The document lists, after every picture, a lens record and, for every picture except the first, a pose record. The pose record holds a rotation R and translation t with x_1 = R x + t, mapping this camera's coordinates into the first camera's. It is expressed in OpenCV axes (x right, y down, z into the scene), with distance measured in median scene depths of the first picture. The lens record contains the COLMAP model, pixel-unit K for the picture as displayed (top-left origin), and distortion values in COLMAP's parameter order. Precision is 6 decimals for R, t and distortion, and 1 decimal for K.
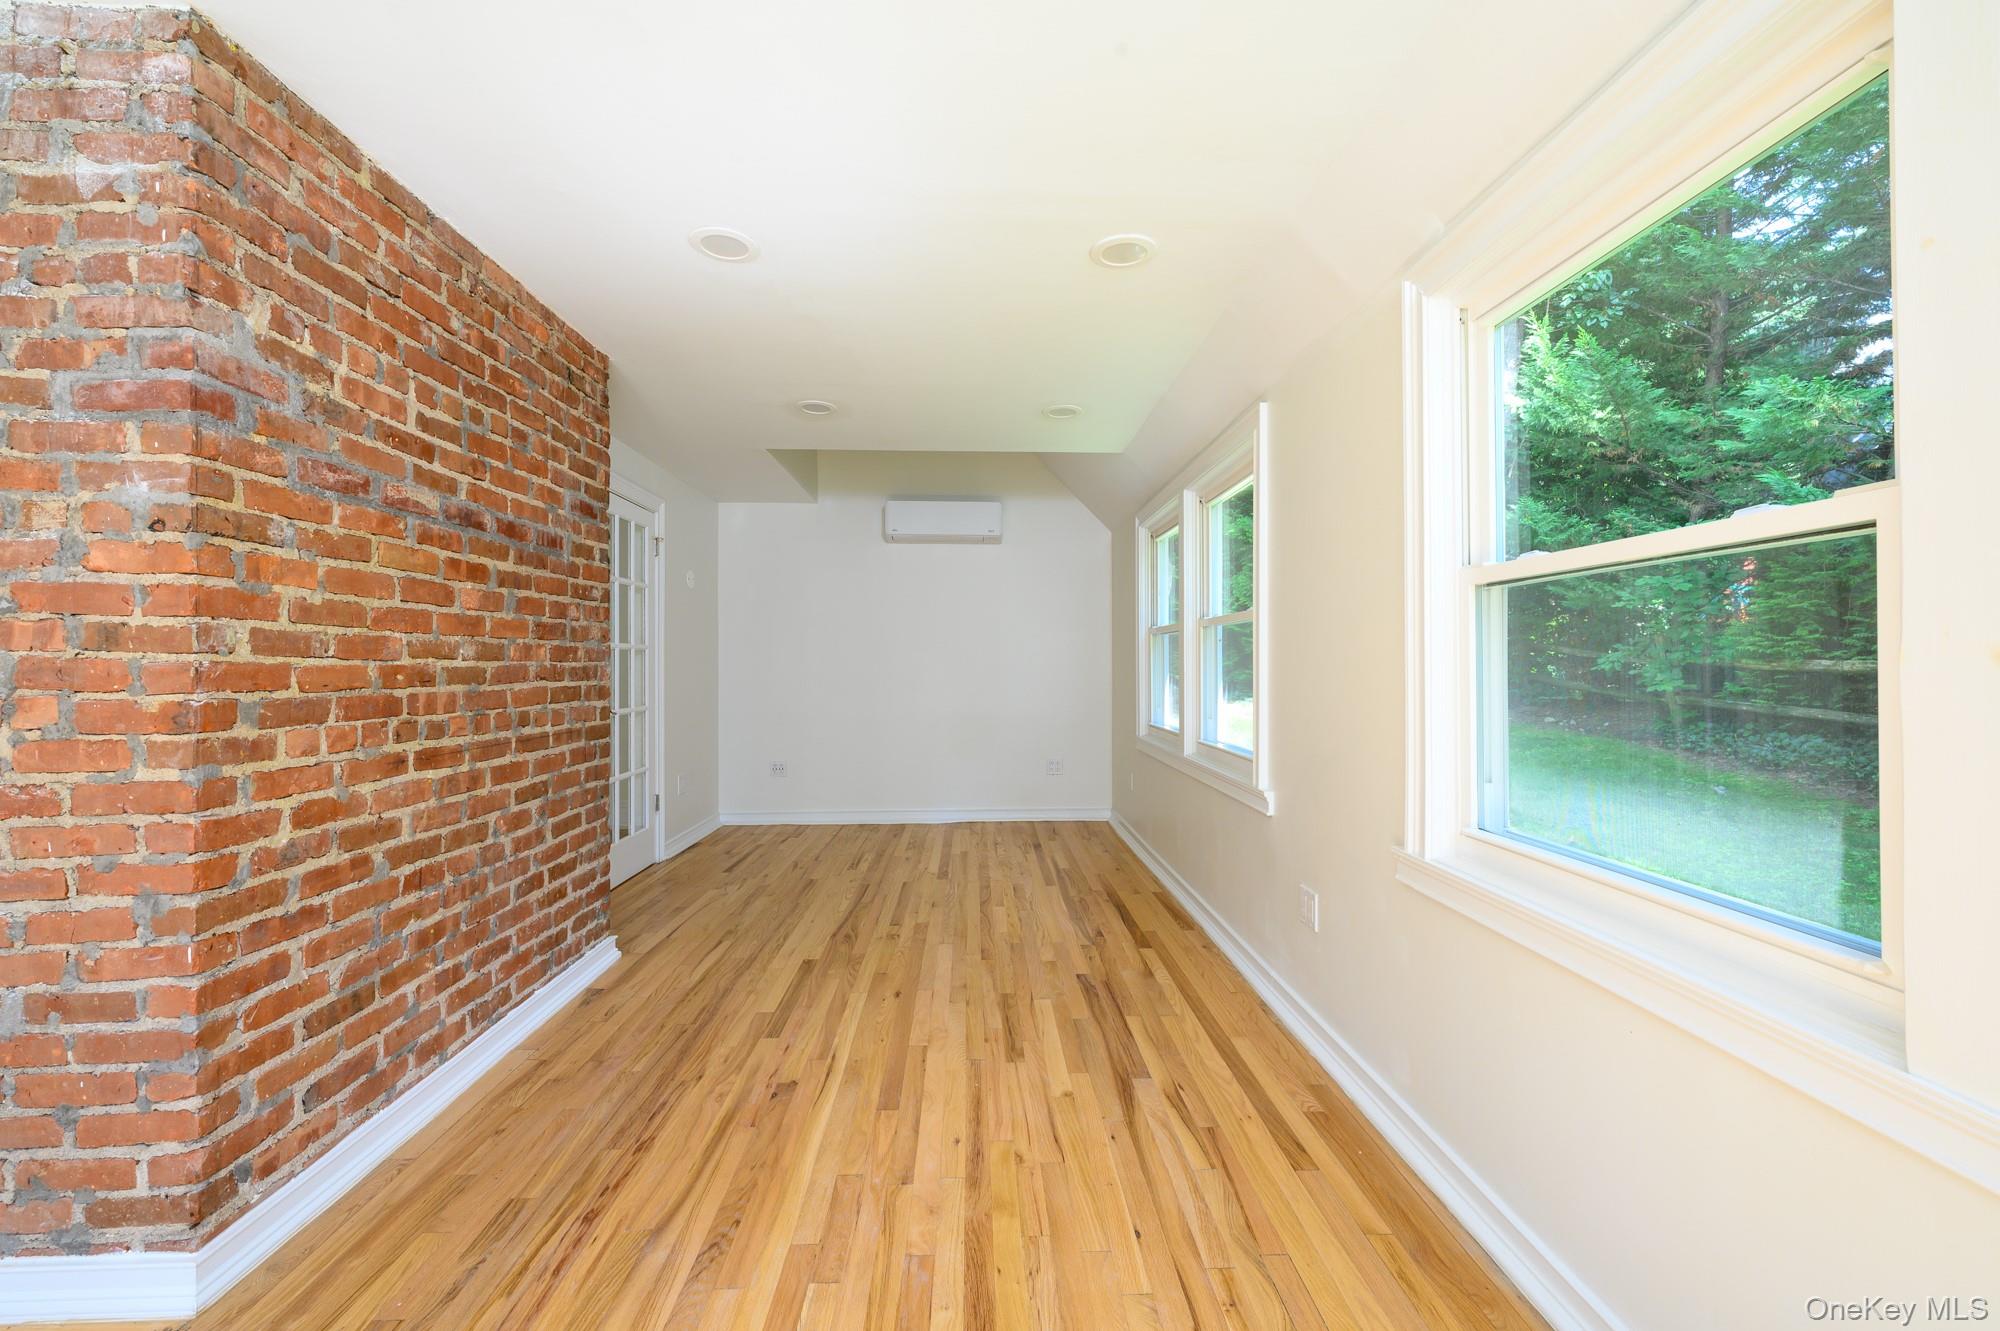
lens RADIAL K [[784.4, 0, 1006.8], [0, 784.4, 661.5], [0, 0, 1]] dist [0.000034, -0.000067]
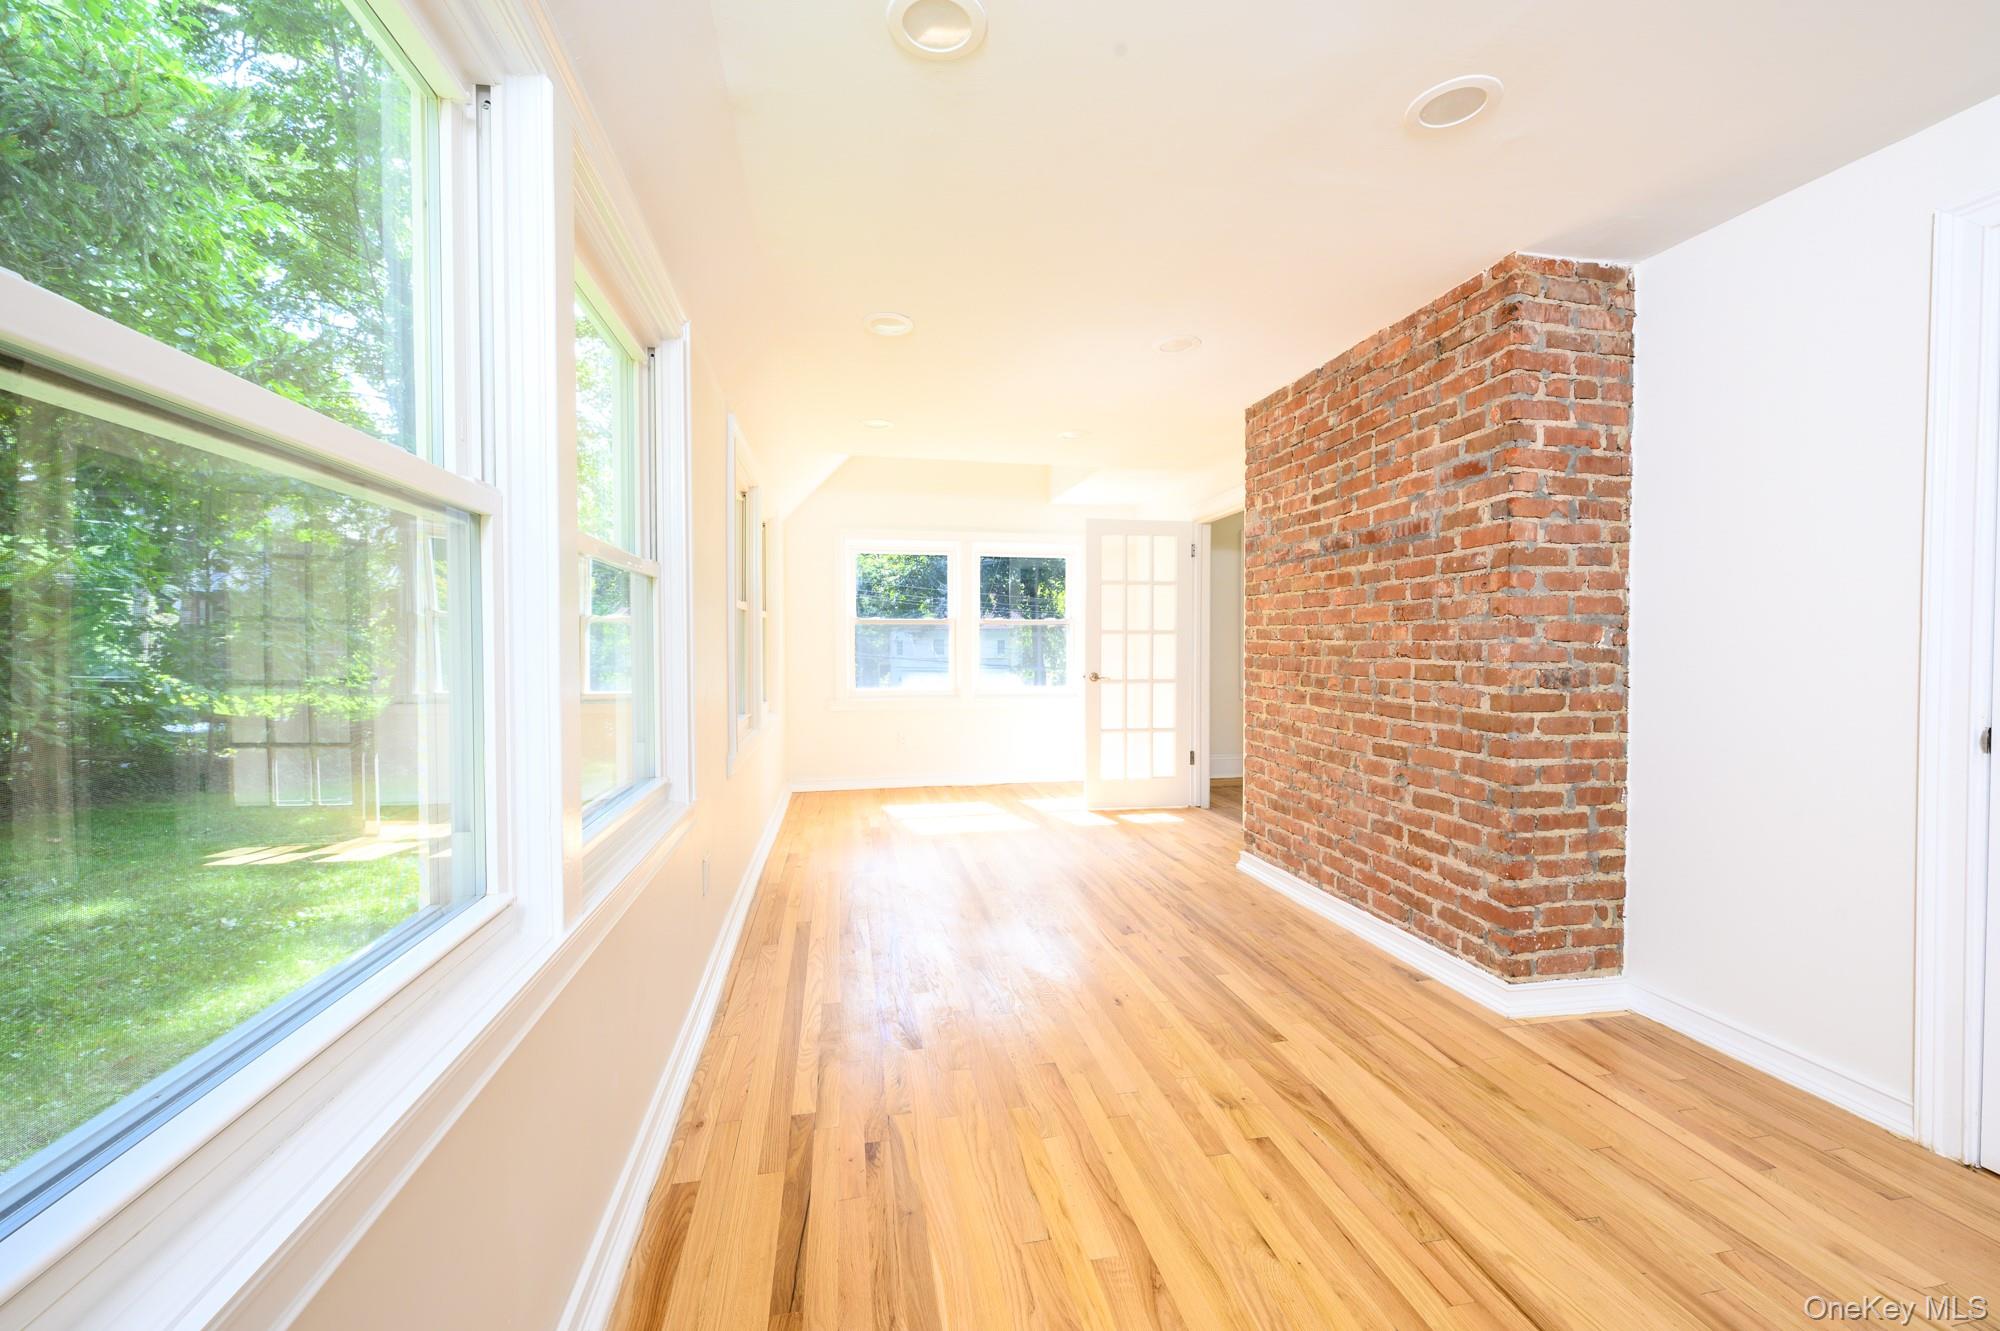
lens RADIAL K [[784.4, 0, 1006.8], [0, 784.4, 661.5], [0, 0, 1]] dist [0.000034, -0.000067]
pose [[-0.986690, 0.006575, -0.162479, 0.170746], [0.003484, 0.999808, 0.019302, 0.007571], [0.162574, 0.018479, -0.986523, 2.337882]]
